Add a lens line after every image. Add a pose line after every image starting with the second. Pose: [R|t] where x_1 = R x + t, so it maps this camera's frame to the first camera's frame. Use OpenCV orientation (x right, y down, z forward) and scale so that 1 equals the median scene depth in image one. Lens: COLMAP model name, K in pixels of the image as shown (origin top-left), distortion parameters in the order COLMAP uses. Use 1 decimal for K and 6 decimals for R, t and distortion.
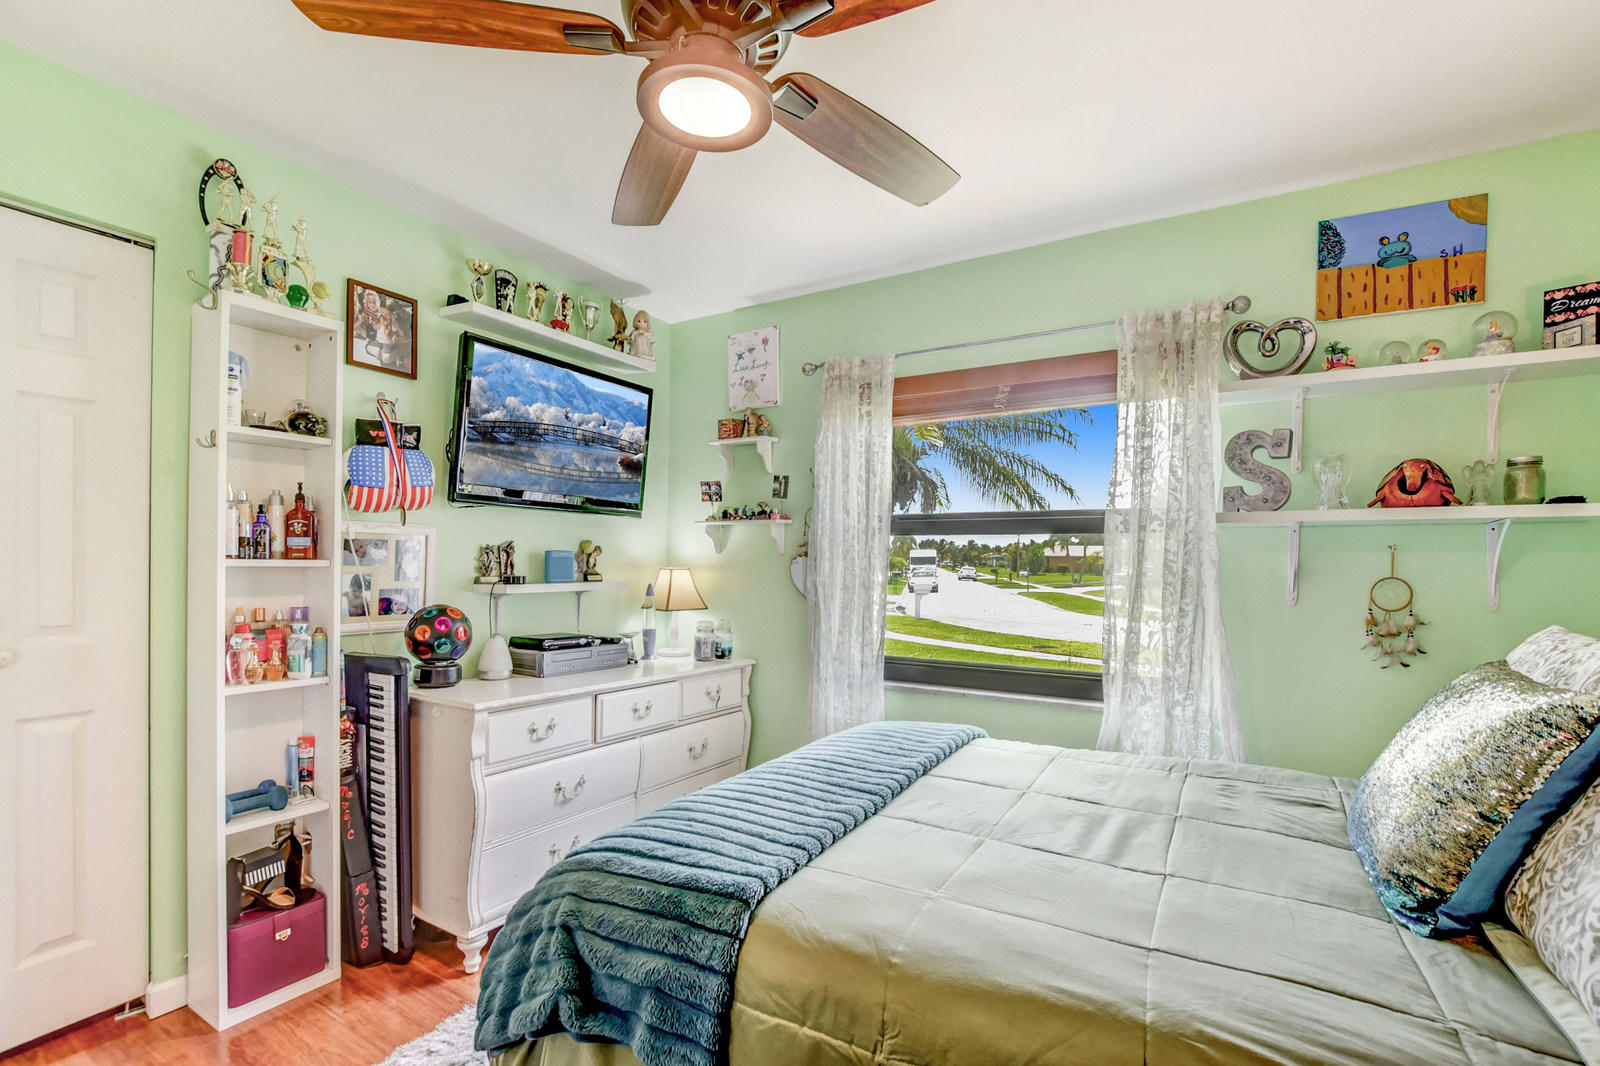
lens RADIAL K [[711.7, 0, 793.4], [0, 711.7, 560.0], [0, 0, 1]] dist [-0.024926, 0.001788]
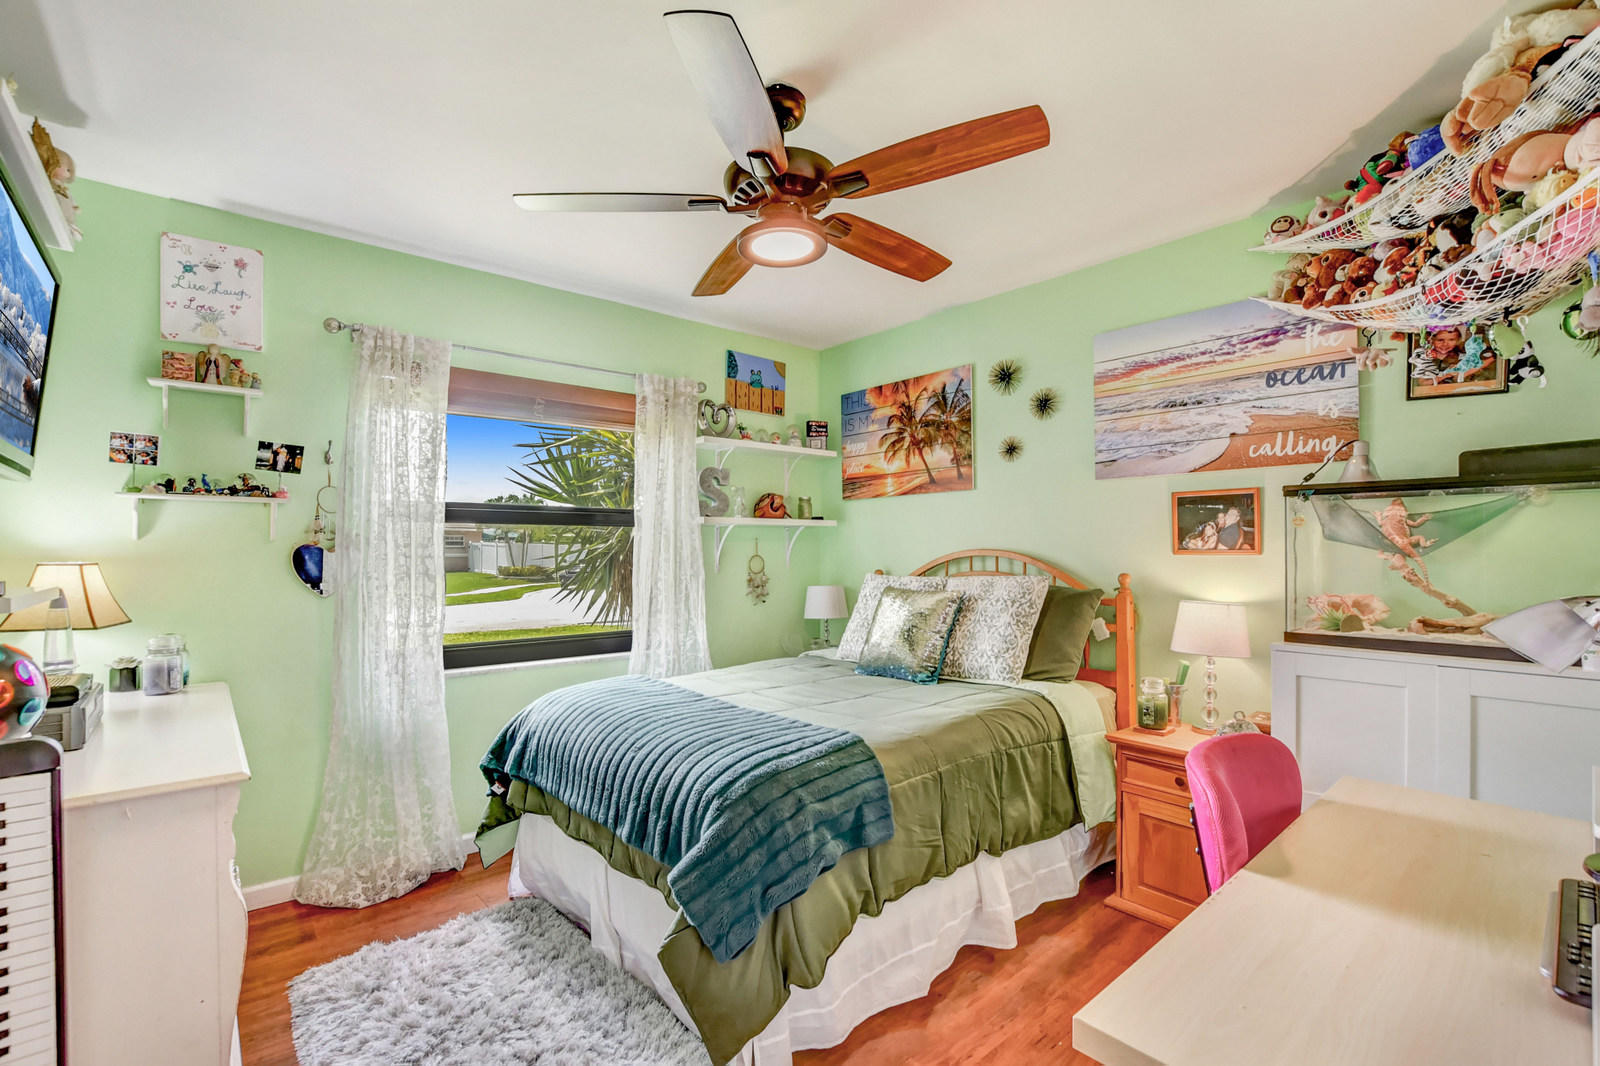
lens RADIAL K [[711.7, 0, 802.7], [0, 711.7, 538.1], [0, 0, 1]] dist [-0.024926, 0.001788]
pose [[0.309781, 0.007845, 0.950776, -0.760370], [0.005871, 0.999931, -0.010164, -0.000860], [-0.950790, 0.008731, 0.309714, 0.255588]]
